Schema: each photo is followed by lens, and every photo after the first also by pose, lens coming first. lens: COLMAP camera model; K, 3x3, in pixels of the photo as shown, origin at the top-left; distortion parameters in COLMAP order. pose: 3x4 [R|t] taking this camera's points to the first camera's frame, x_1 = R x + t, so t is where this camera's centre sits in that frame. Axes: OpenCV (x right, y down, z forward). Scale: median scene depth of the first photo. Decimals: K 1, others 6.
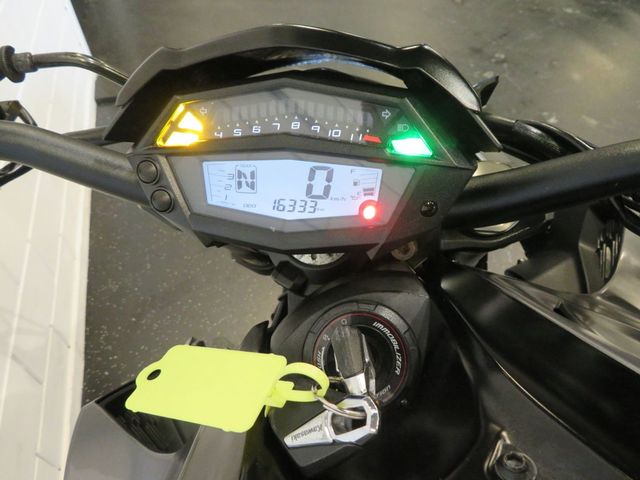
lens RADIAL K [[484.3, 0, 320.0], [0, 484.3, 240.0], [0, 0, 1]] dist [0.000968, 0.001174]
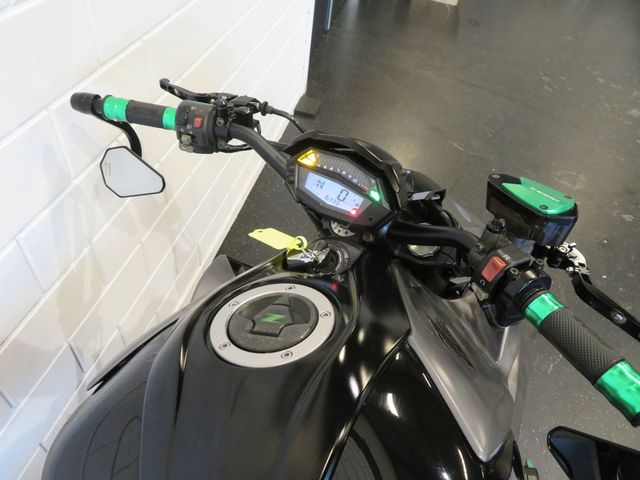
lens RADIAL K [[457.6, 0, 320.0], [0, 457.6, 240.0], [0, 0, 1]] dist [-0.008444, -0.000913]
pose [[0.870525, 0.420131, -0.256272, 0.617436], [-0.440548, 0.897371, -0.025343, 0.215816], [0.219323, 0.134962, 0.966272, -1.390589]]
